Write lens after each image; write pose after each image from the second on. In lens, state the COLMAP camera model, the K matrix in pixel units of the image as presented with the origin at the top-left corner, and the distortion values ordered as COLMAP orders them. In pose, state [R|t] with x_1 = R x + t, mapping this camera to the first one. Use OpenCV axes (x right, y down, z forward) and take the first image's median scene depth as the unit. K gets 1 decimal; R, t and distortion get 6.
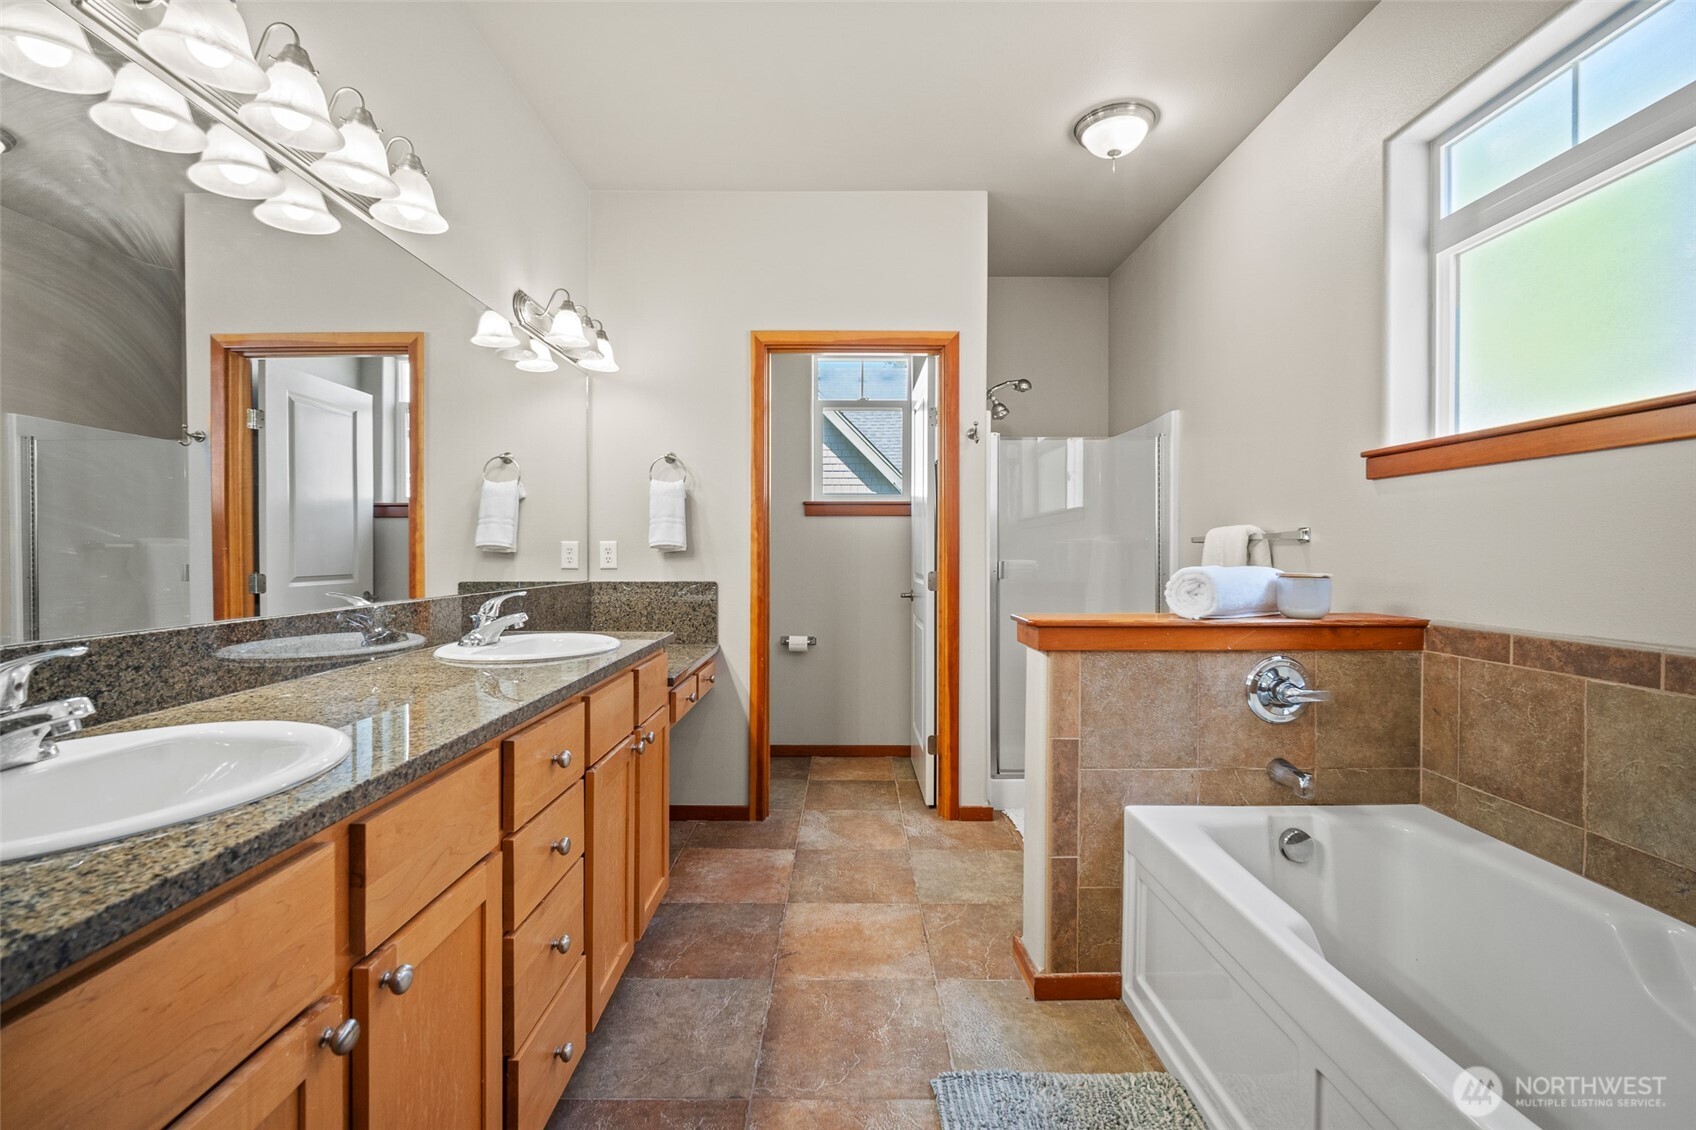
lens RADIAL K [[741.8, 0, 848.0], [0, 741.8, 565.0], [0, 0, 1]] dist [-0.007612, 0.000517]
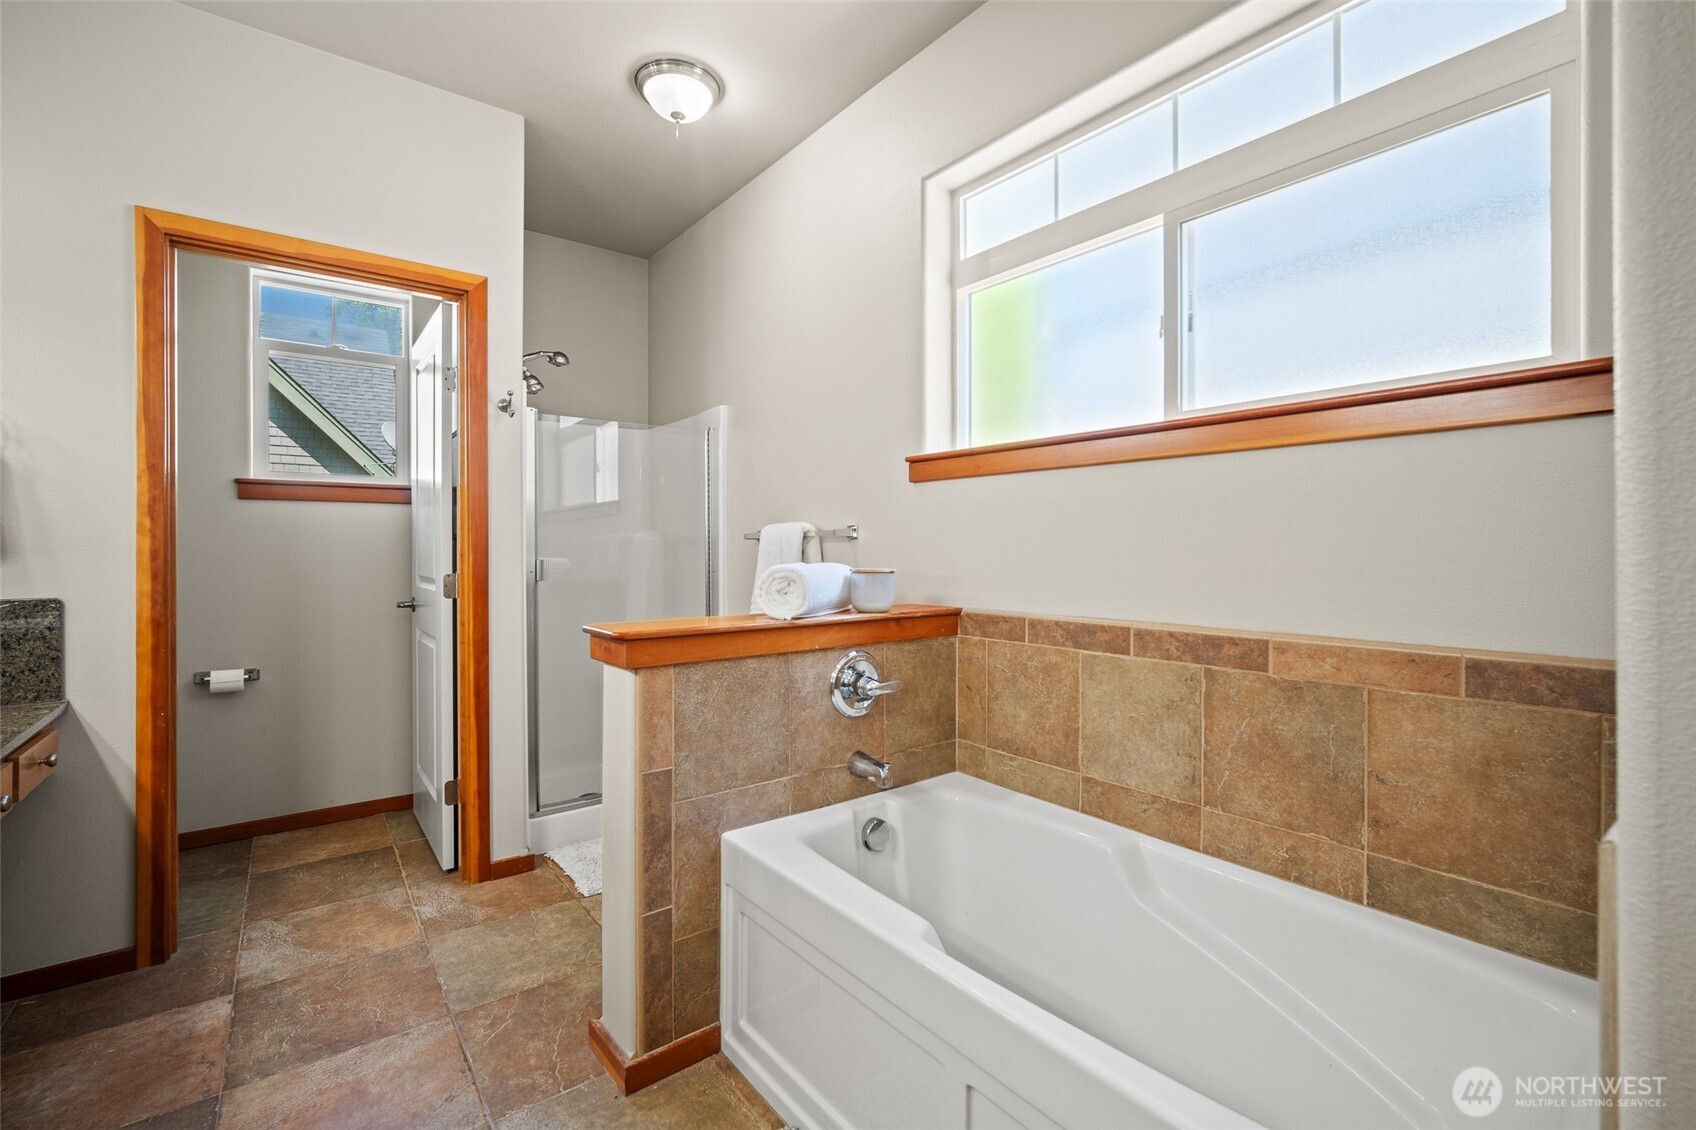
lens RADIAL K [[741.7, 0, 848.4], [0, 741.7, 553.9], [0, 0, 1]] dist [-0.014956, 0.005920]
pose [[0.796413, -0.006354, 0.604720, -0.039271], [0.012849, 0.999897, -0.006415, -0.003454], [-0.604617, 0.012879, 0.796412, 0.186346]]
